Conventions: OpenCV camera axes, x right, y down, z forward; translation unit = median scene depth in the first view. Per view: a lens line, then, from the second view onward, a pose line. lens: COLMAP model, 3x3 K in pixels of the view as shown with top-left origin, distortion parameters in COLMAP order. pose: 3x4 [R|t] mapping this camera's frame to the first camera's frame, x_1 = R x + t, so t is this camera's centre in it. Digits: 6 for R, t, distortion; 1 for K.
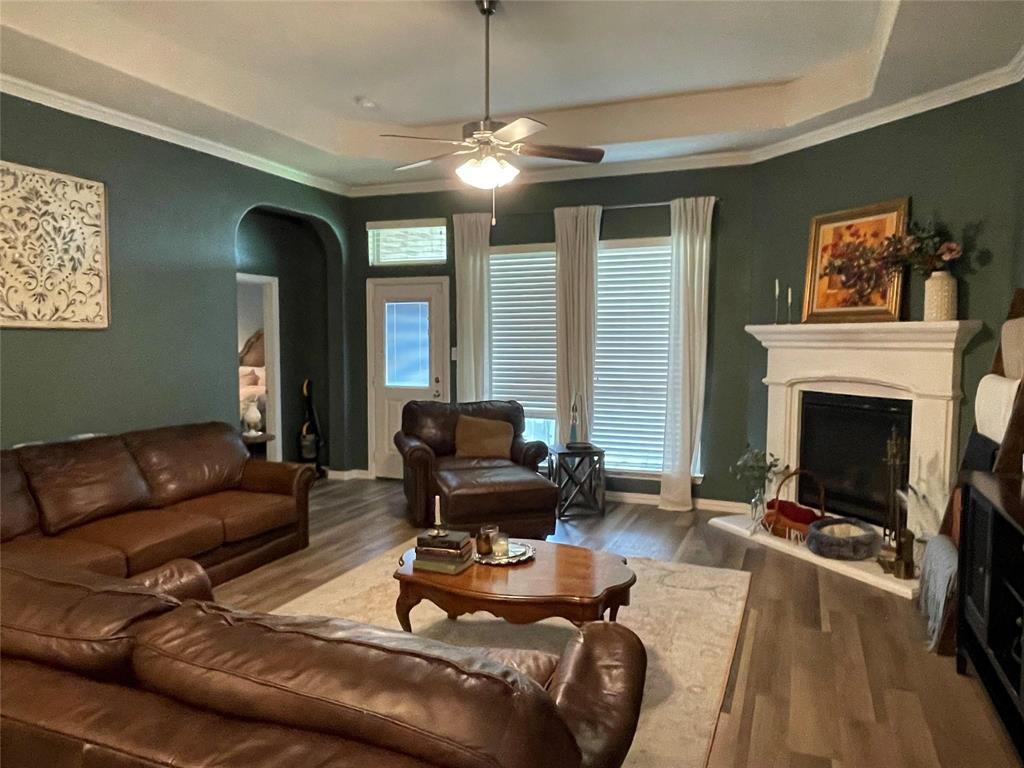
lens RADIAL K [[716.4, 0, 510.0], [0, 716.4, 390.5], [0, 0, 1]] dist [0.014345, -0.013923]
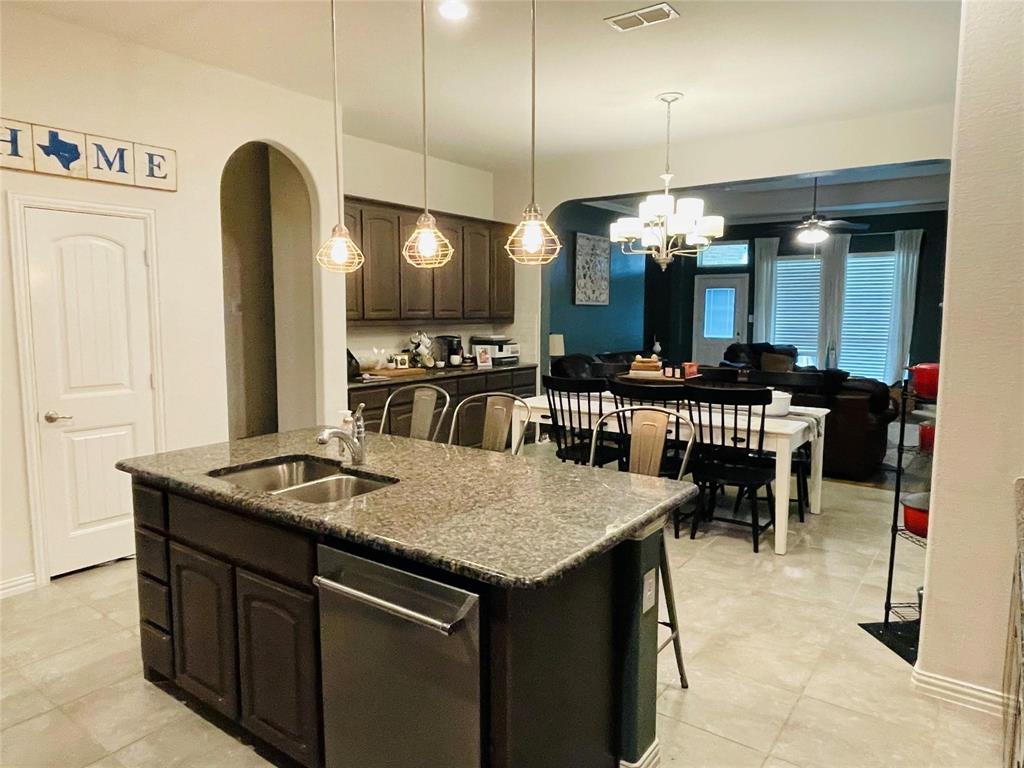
lens RADIAL K [[686.0, 0, 522.9], [0, 686.0, 388.3], [0, 0, 1]] dist [0.033096, -0.003580]
pose [[0.974893, 0.026829, -0.221052, -0.321040], [-0.016999, 0.998785, 0.046255, 0.067188], [0.222024, -0.041336, 0.974165, -1.007271]]
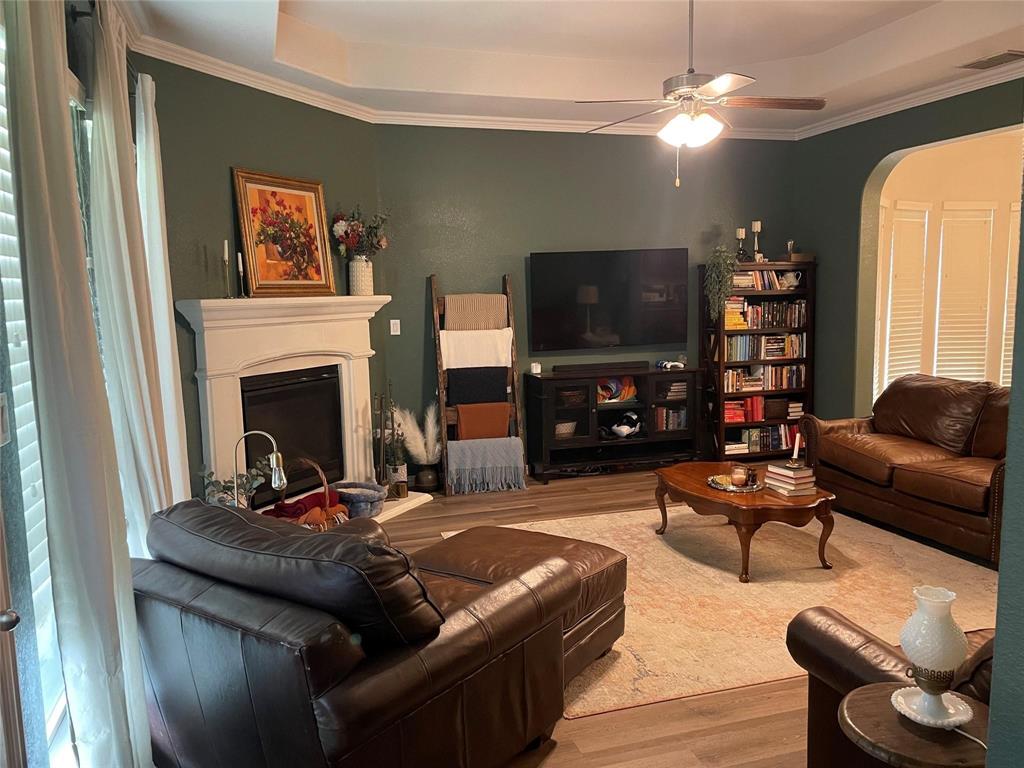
lens RADIAL K [[762.3, 0, 518.2], [0, 762.3, 392.8], [0, 0, 1]] dist [0.044171, -0.019207]
pose [[-0.640025, -0.090090, 0.763054, -0.497389], [0.075832, 0.980848, 0.179409, -0.122711], [-0.764602, 0.172690, -0.620936, 1.359006]]
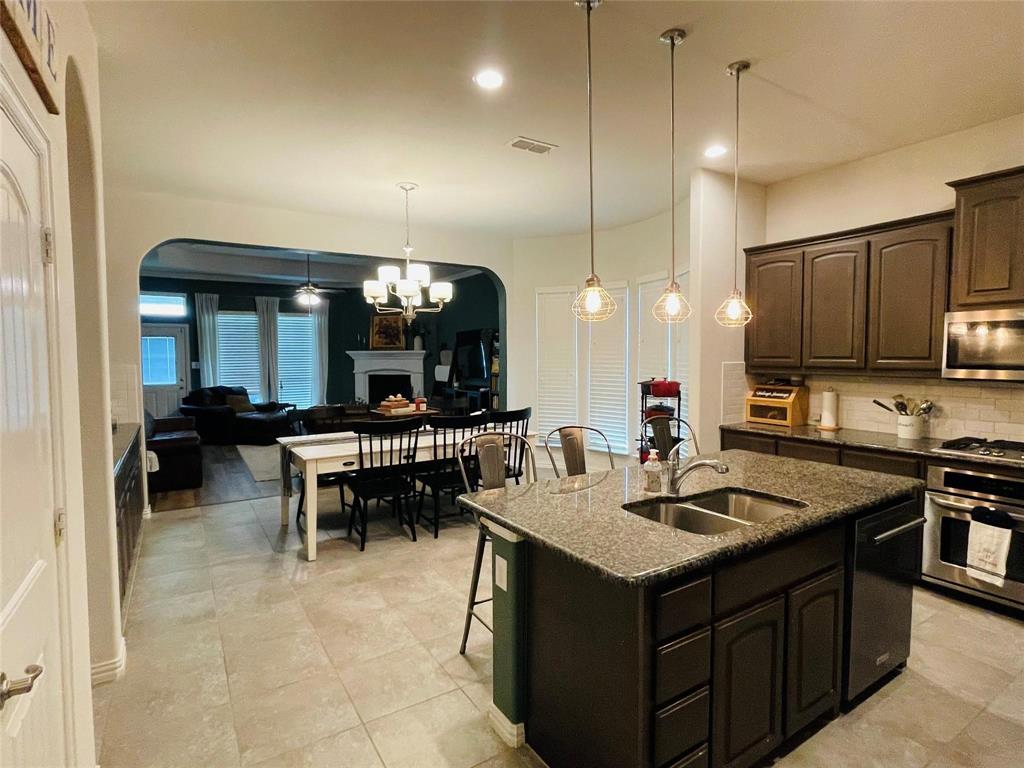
lens RADIAL K [[543.1, 0, 516.4], [0, 543.1, 380.2], [0, 0, 1]] dist [-0.000045, -0.000242]
pose [[0.578436, -0.043431, 0.814571, -1.002952], [0.064016, 0.997919, 0.007748, 0.042822], [-0.813212, 0.047664, 0.580012, -0.695123]]
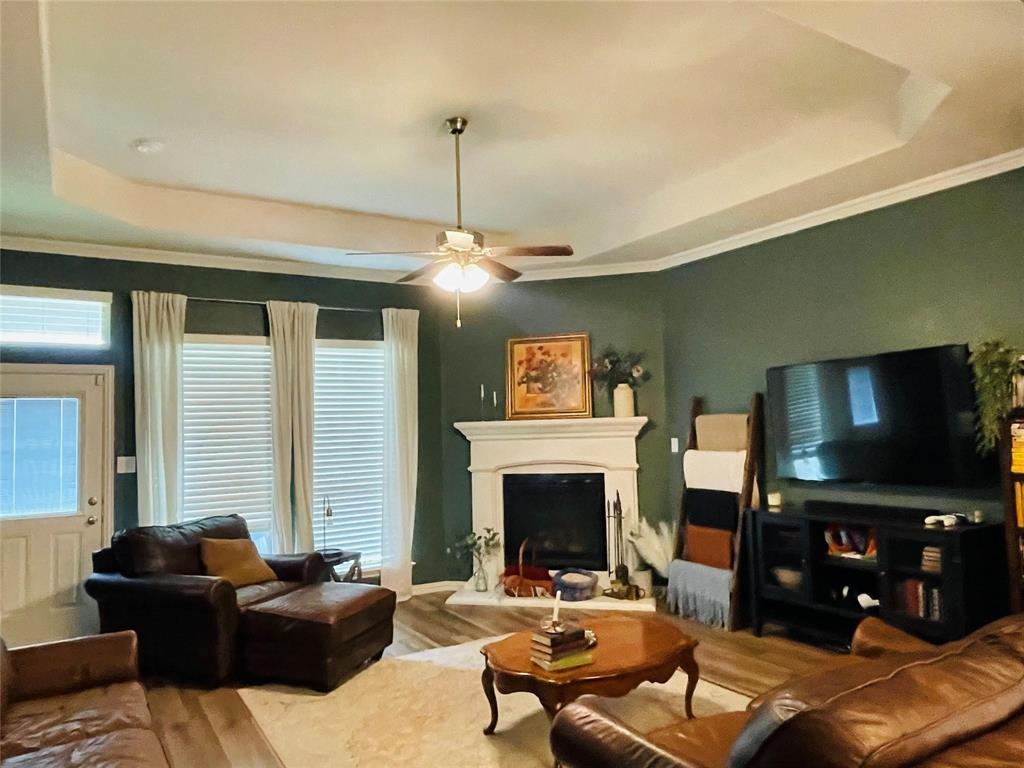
lens RADIAL K [[716.4, 0, 503.5], [0, 716.4, 379.7], [0, 0, 1]] dist [0.014345, -0.013923]
pose [[0.597178, 0.035019, 0.801344, -0.609102], [0.087521, 0.990237, -0.108496, -0.028652], [-0.797320, 0.134926, 0.588282, 0.263924]]
